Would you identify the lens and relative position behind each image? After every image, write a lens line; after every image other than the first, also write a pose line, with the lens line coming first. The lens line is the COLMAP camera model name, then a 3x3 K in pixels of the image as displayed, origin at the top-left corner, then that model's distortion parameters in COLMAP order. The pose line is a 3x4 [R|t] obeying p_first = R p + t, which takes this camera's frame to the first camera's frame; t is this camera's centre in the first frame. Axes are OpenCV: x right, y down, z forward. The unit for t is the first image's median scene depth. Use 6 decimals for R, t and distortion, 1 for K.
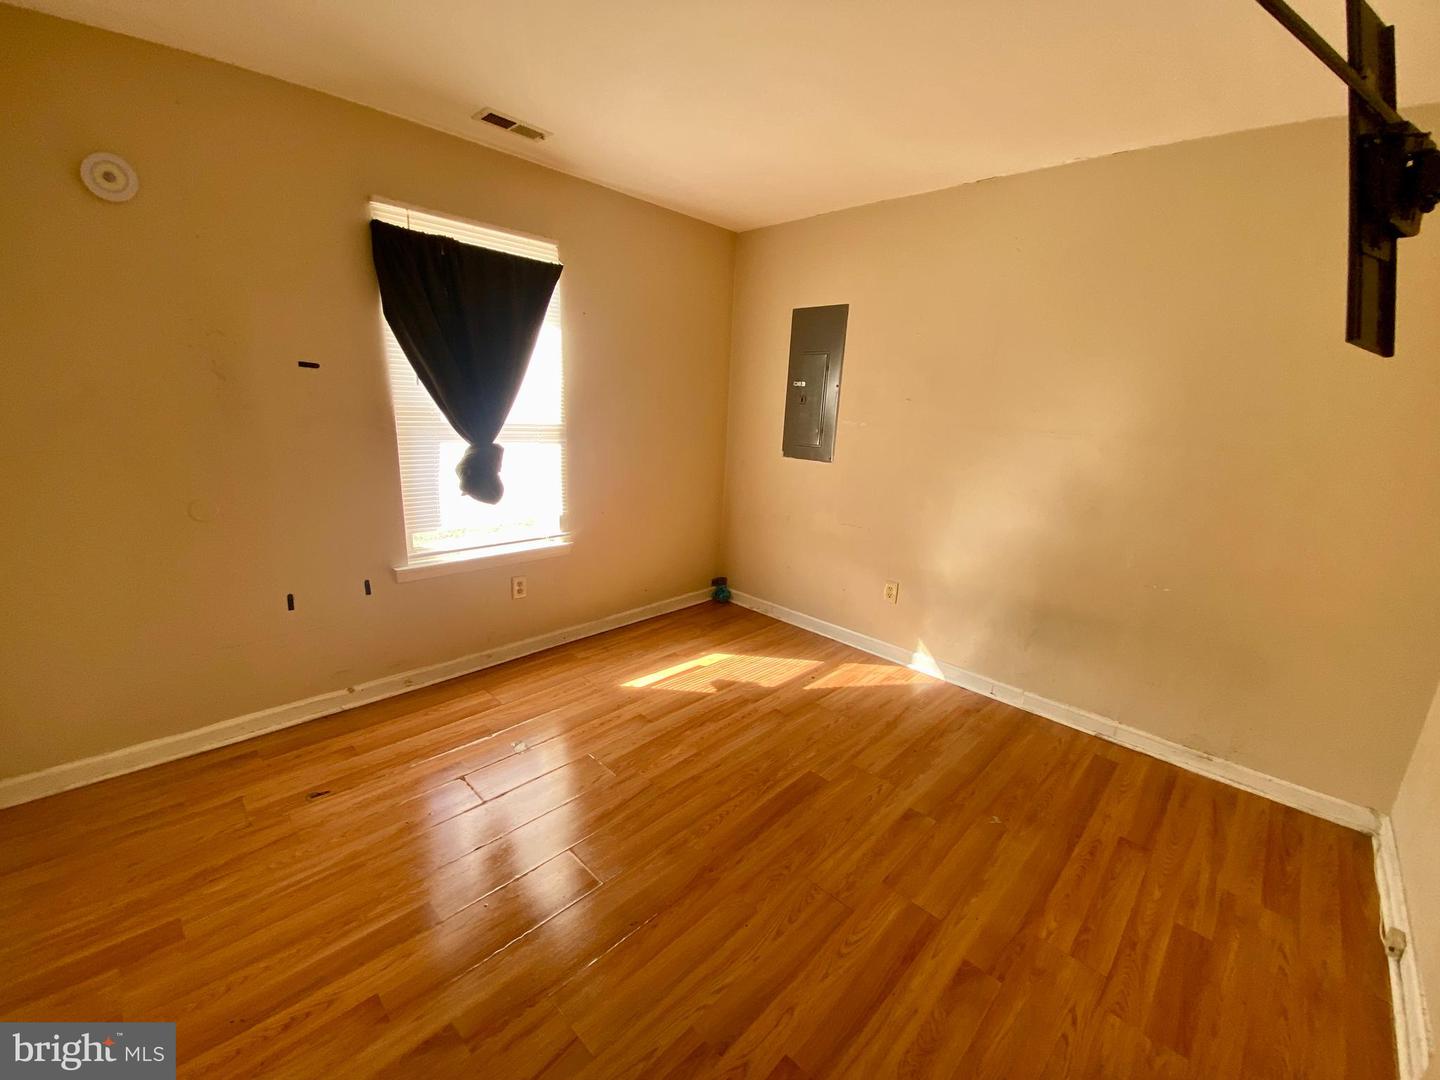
lens RADIAL K [[583.6, 0, 715.8], [0, 583.6, 541.0], [0, 0, 1]] dist [0.042219, -0.029413]
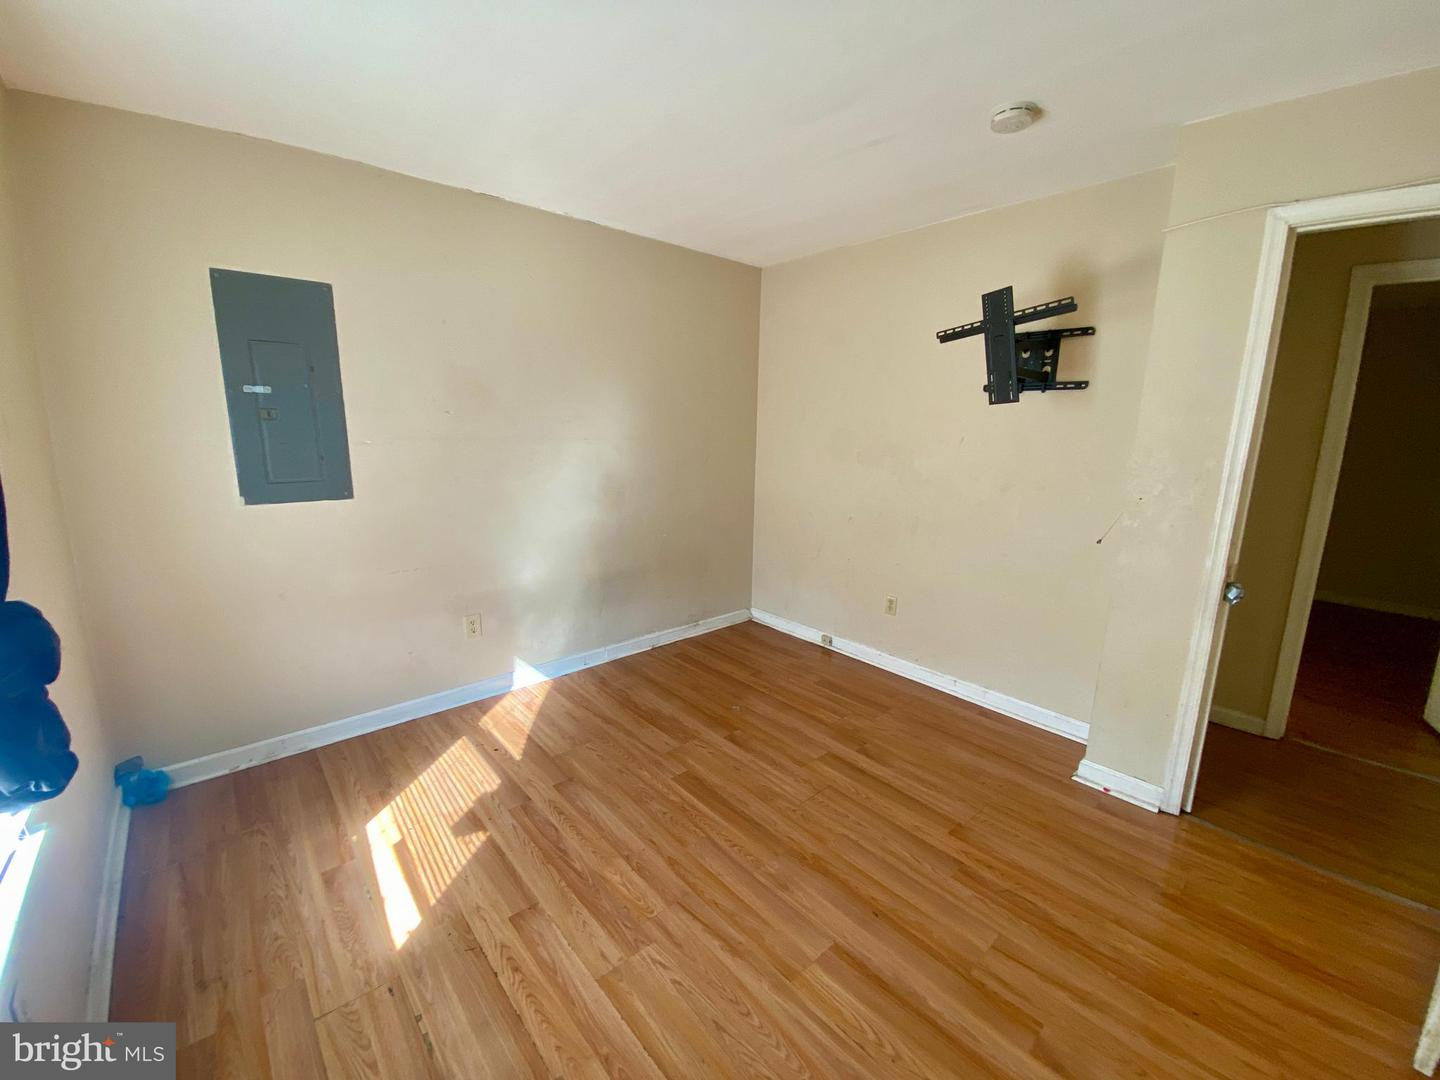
lens RADIAL K [[587.3, 0, 717.5], [0, 587.3, 542.5], [0, 0, 1]] dist [0.025204, -0.022800]
pose [[0.074568, -0.242556, 0.967267, -0.623514], [0.229361, 0.948135, 0.220077, -0.177903], [-0.970481, 0.205442, 0.126334, 0.605198]]
